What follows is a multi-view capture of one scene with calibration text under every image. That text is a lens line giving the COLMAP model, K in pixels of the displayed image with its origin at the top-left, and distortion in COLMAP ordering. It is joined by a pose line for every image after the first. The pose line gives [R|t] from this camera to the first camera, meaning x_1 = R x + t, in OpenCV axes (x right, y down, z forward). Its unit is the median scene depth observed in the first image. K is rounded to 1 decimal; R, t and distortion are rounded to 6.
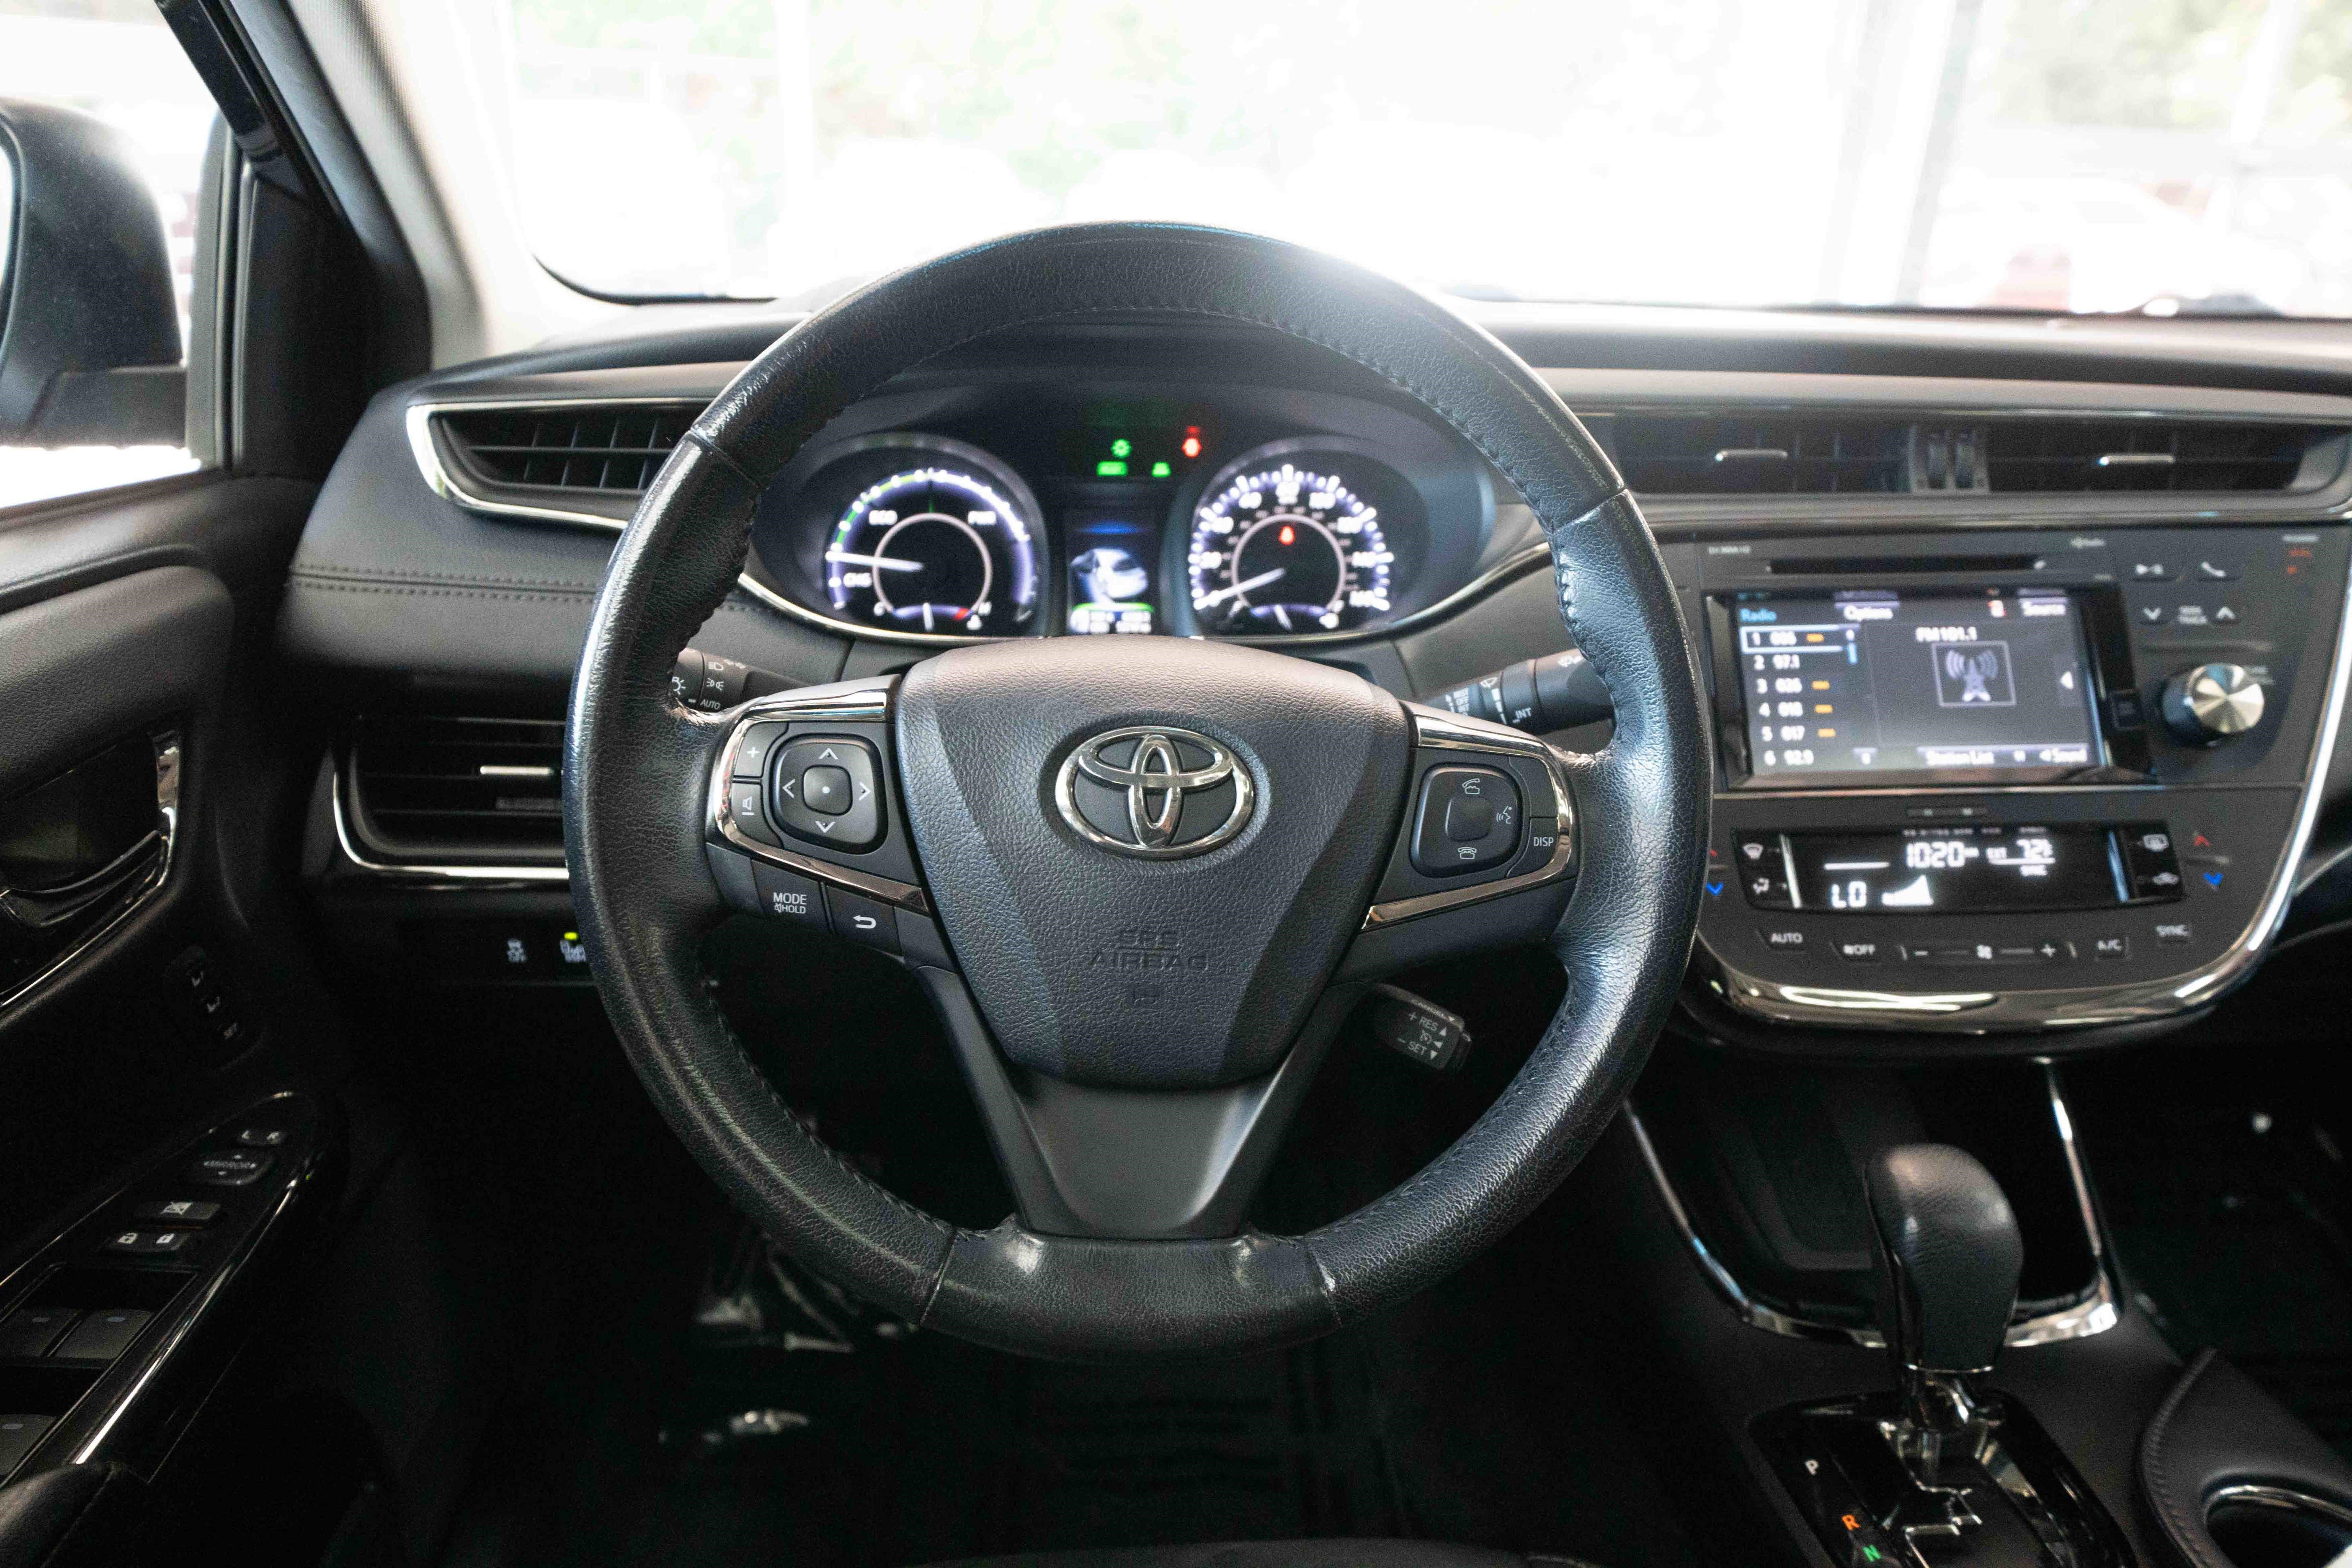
lens RADIAL K [[1530.8, 0, 1176.0], [0, 1530.8, 784.0], [0, 0, 1]] dist [0.031853, -0.000668]
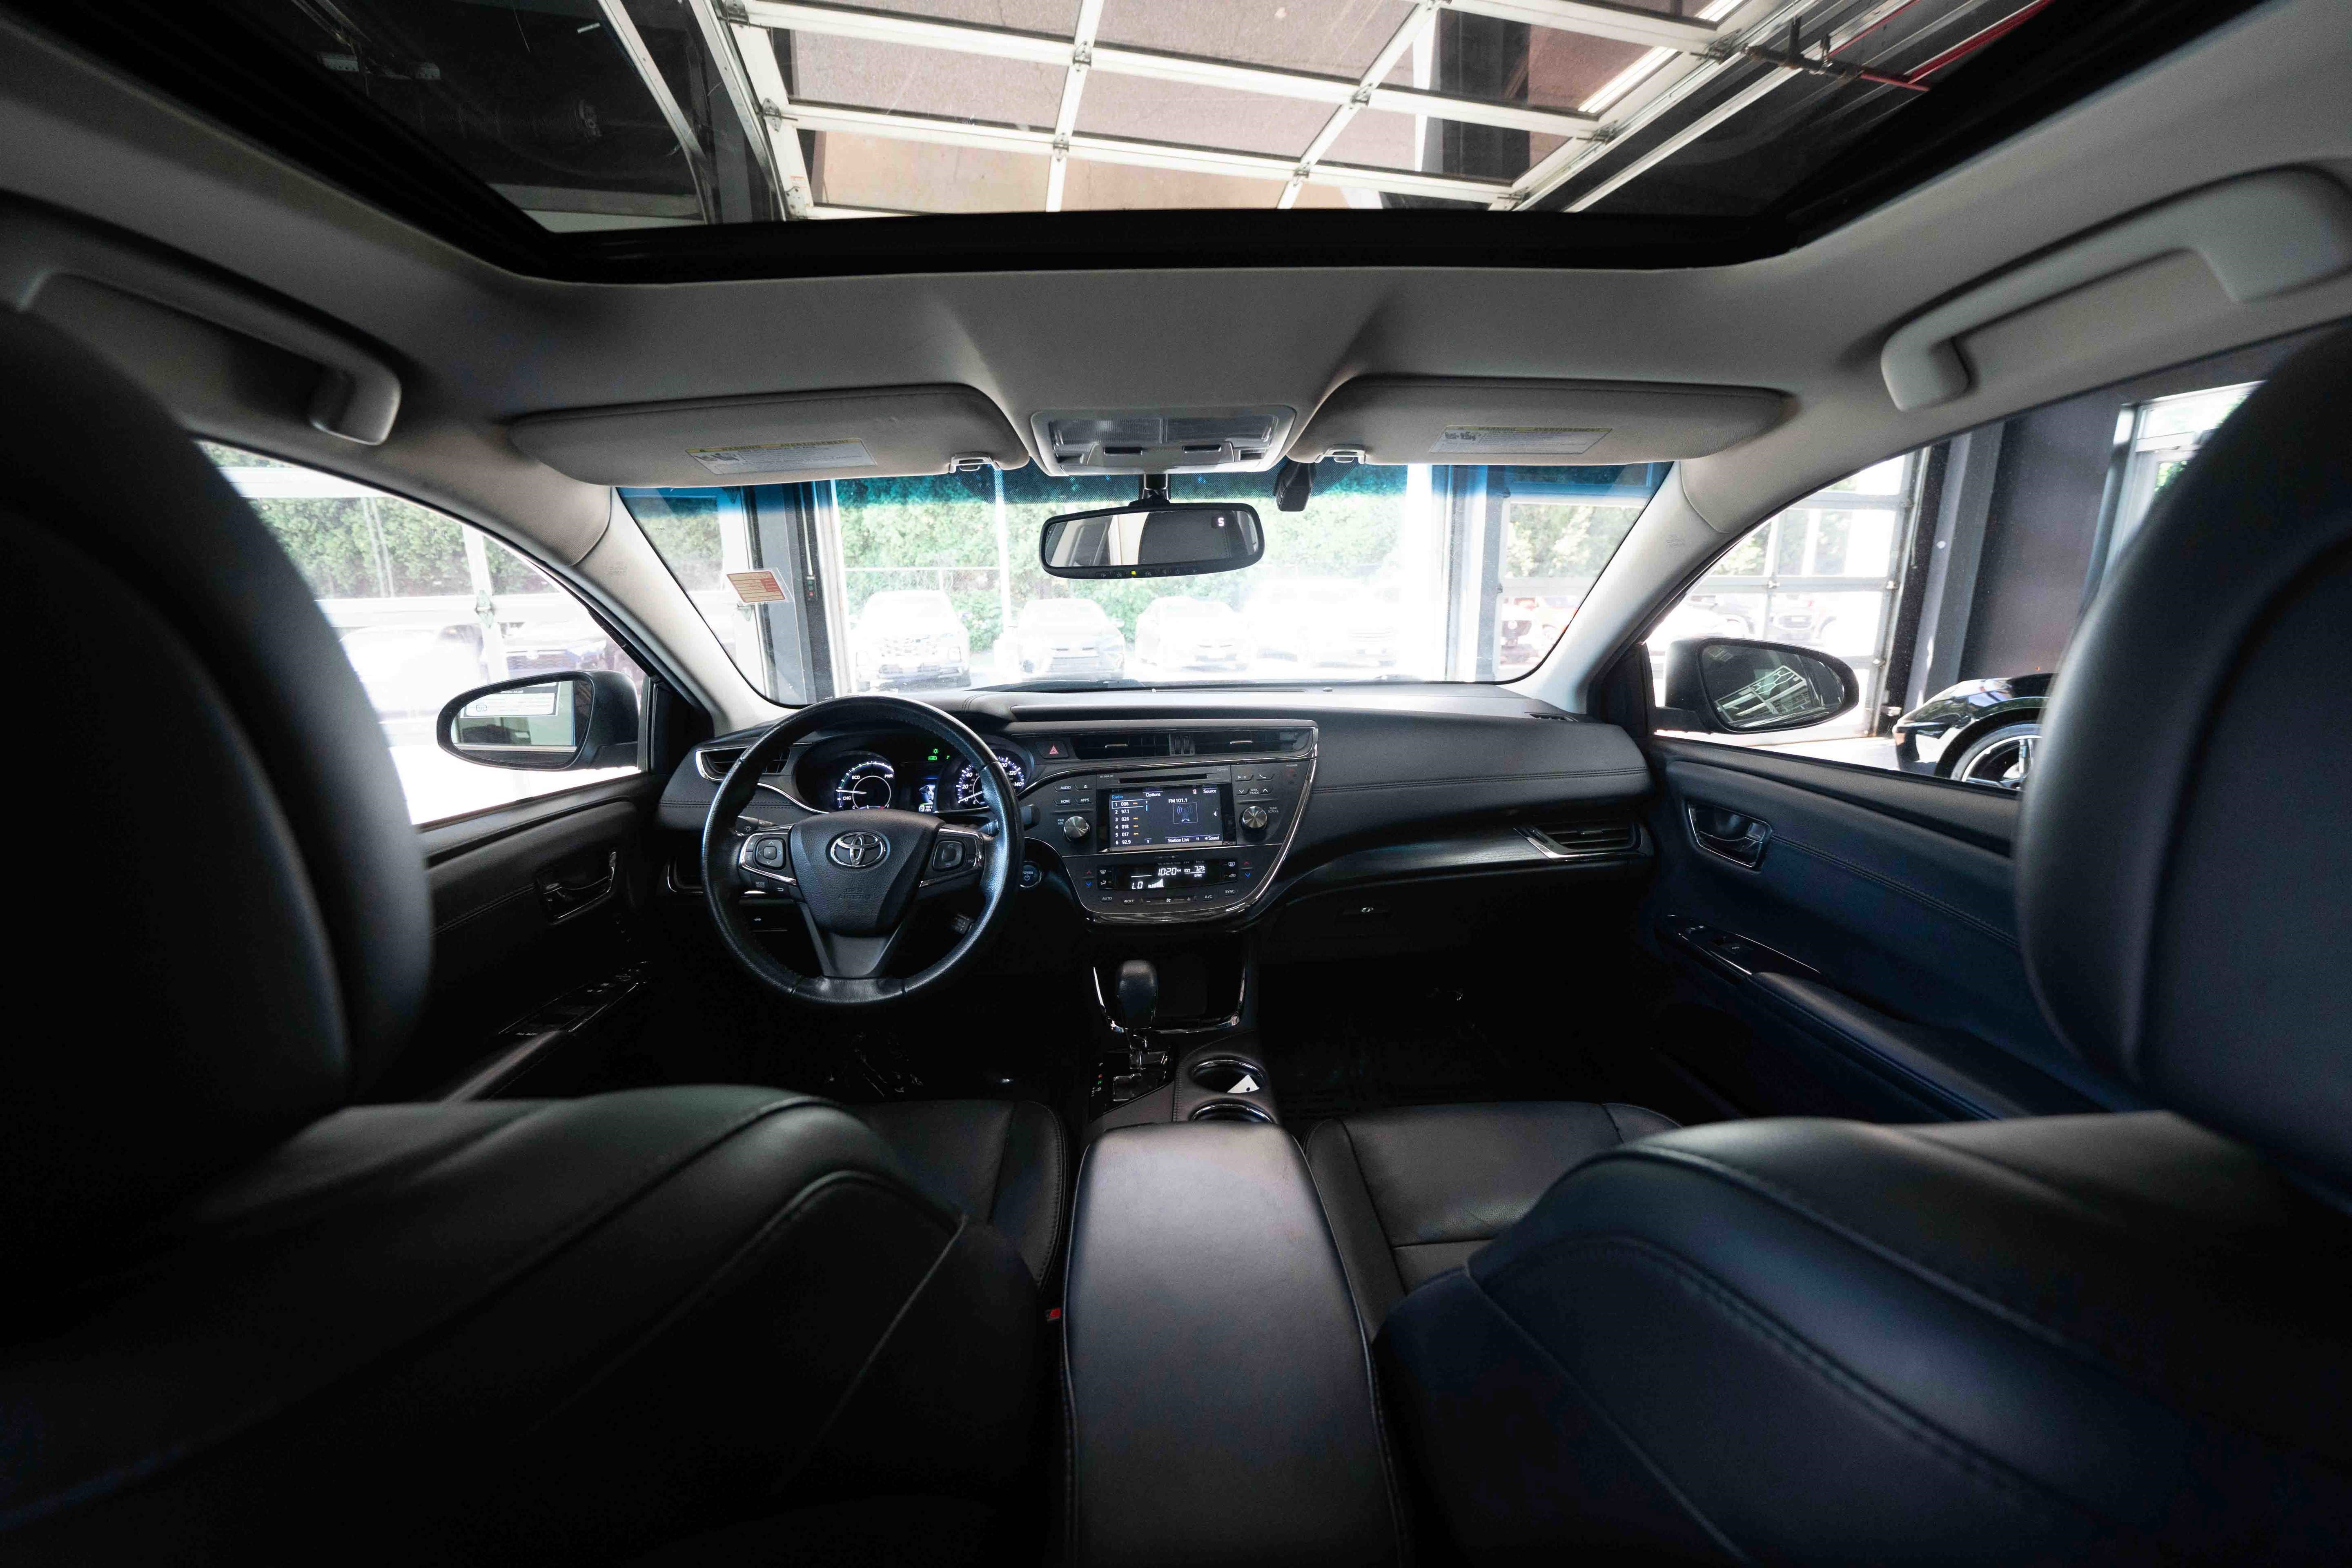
lens RADIAL K [[808.1, 0, 1176.0], [0, 808.1, 784.0], [0, 0, 1]] dist [-0.023130, 0.000136]
pose [[0.997767, -0.043371, -0.050789, 0.578926], [0.035109, 0.987518, -0.153545, 0.116967], [0.056814, 0.151419, 0.986836, -0.588933]]
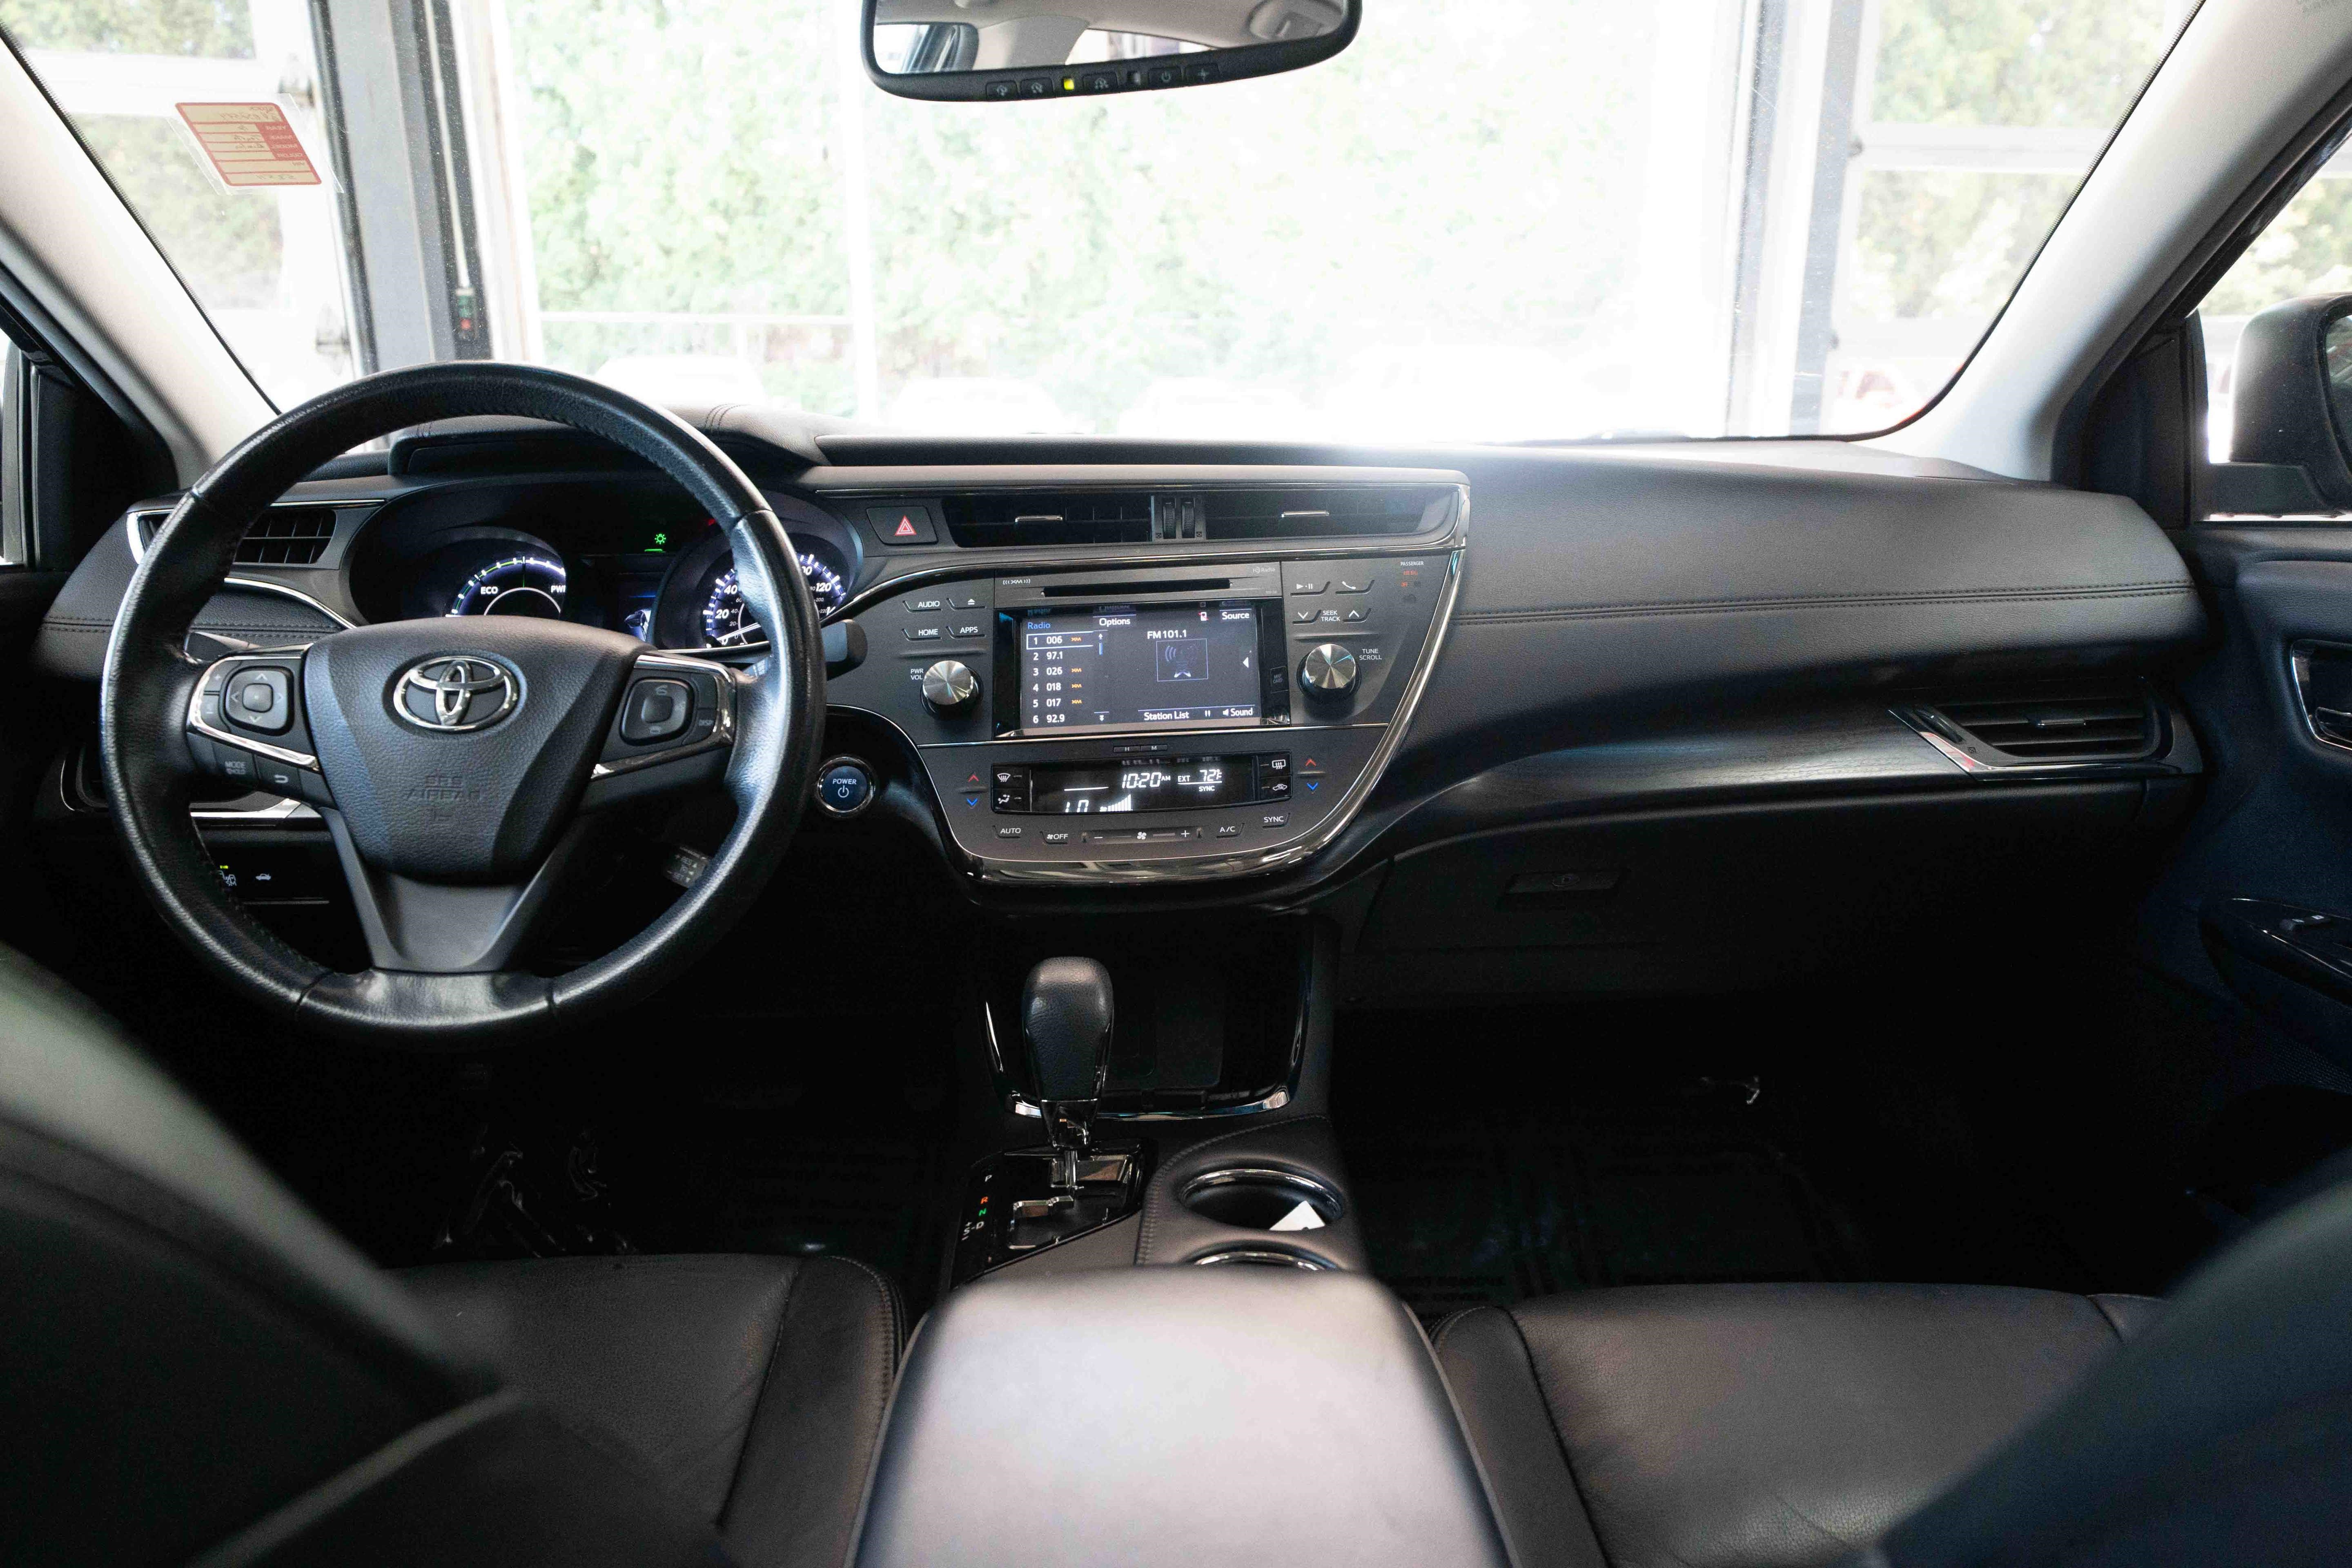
lens RADIAL K [[1530.8, 0, 1176.0], [0, 1530.8, 784.0], [0, 0, 1]] dist [0.031853, -0.000668]
pose [[0.997770, -0.027080, -0.061013, 0.591402], [0.018754, 0.990922, -0.133124, 0.231904], [0.064064, 0.131683, 0.989220, -0.394501]]
